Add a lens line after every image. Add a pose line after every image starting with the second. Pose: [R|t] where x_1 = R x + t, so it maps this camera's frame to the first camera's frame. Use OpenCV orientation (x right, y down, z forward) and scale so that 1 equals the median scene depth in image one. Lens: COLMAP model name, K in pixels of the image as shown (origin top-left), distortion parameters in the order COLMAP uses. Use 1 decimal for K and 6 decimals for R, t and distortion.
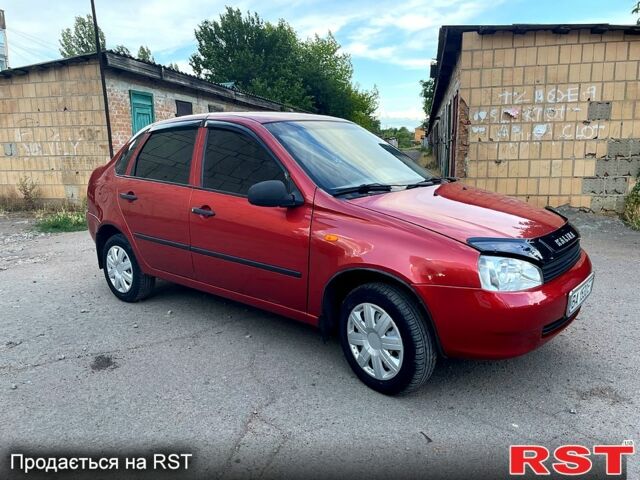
lens RADIAL K [[487.4, 0, 316.9], [0, 487.4, 241.3], [0, 0, 1]] dist [0.069462, -0.087786]
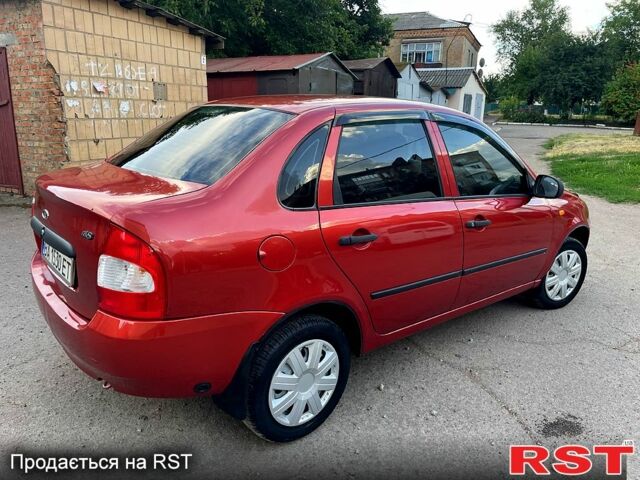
lens RADIAL K [[487.4, 0, 321.5], [0, 487.4, 240.8], [0, 0, 1]] dist [0.069462, -0.087786]
pose [[0.181015, -0.230862, 0.956000, -0.463344], [0.164868, 0.965425, 0.201922, -0.104114], [-0.969563, 0.121063, 0.212818, 0.452470]]
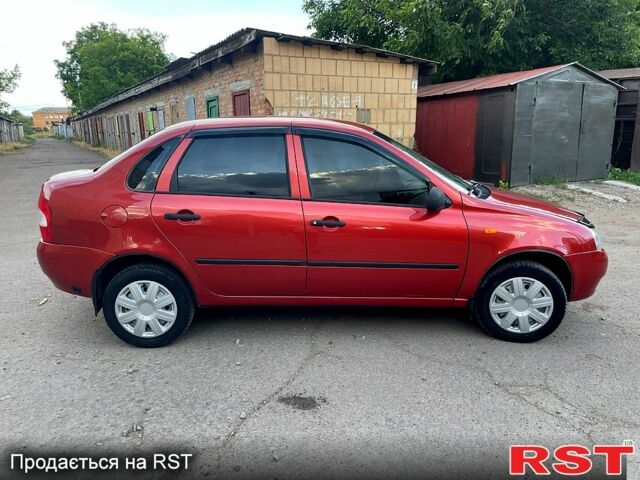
lens RADIAL K [[487.4, 0, 319.4], [0, 487.4, 246.2], [0, 0, 1]] dist [0.069462, -0.087786]
pose [[0.752595, -0.137294, 0.644012, -0.366141], [0.116609, 0.990353, 0.074859, -0.037526], [-0.648076, 0.018759, 0.761344, 0.112883]]
